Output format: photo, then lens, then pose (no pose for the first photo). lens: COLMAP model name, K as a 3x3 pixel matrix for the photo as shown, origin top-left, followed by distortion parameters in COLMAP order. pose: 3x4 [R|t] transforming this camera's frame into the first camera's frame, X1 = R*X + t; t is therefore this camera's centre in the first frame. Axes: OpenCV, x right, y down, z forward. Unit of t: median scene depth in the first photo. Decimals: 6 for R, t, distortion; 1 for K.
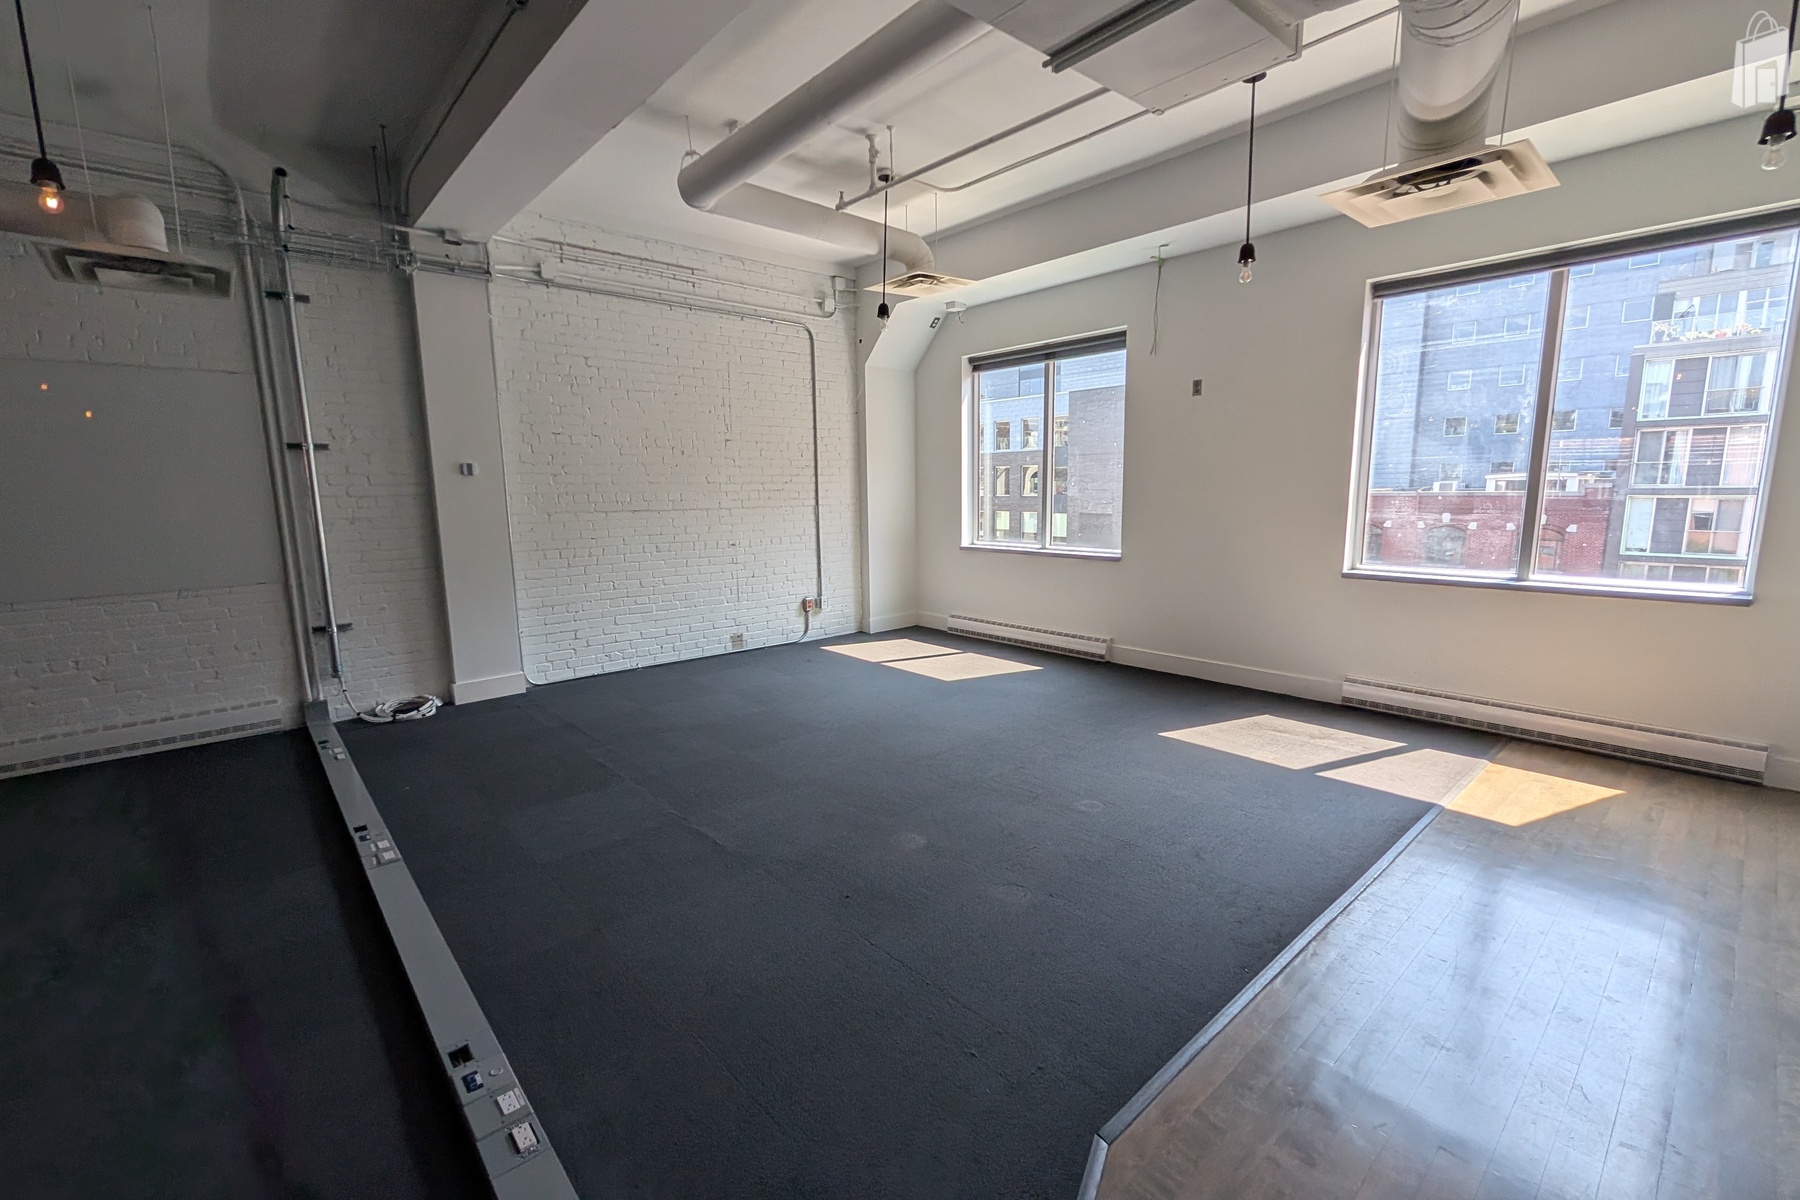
lens RADIAL K [[776.7, 0, 900.9], [0, 776.7, 609.2], [0, 0, 1]] dist [0.000028, 0.000849]
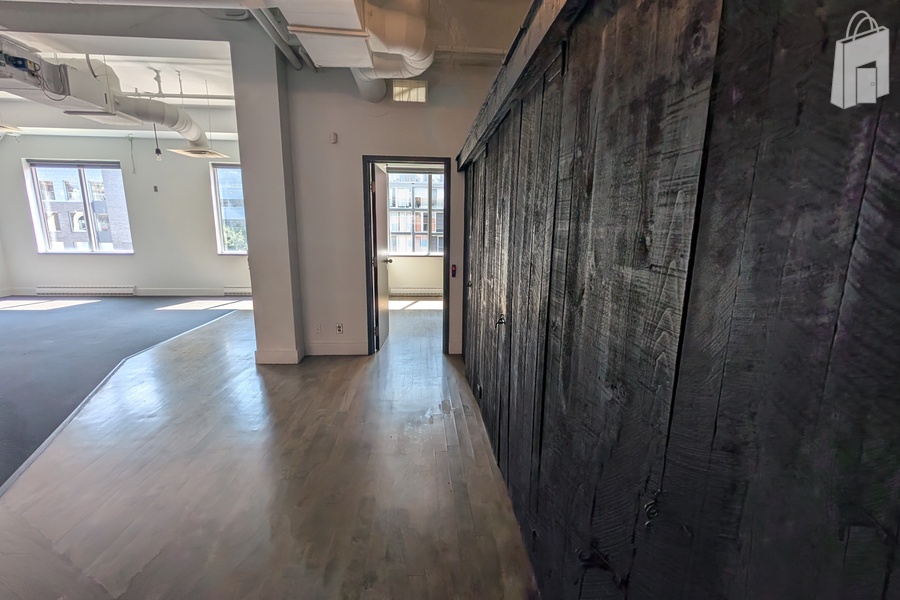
lens RADIAL K [[388.4, 0, 450.4], [0, 388.4, 304.6], [0, 0, 1]] dist [0.000028, 0.000849]
pose [[0.608538, -0.132817, 0.782331, -0.084555], [0.105101, 0.990698, 0.086438, 0.083240], [-0.786534, 0.029623, 0.616836, -0.495197]]
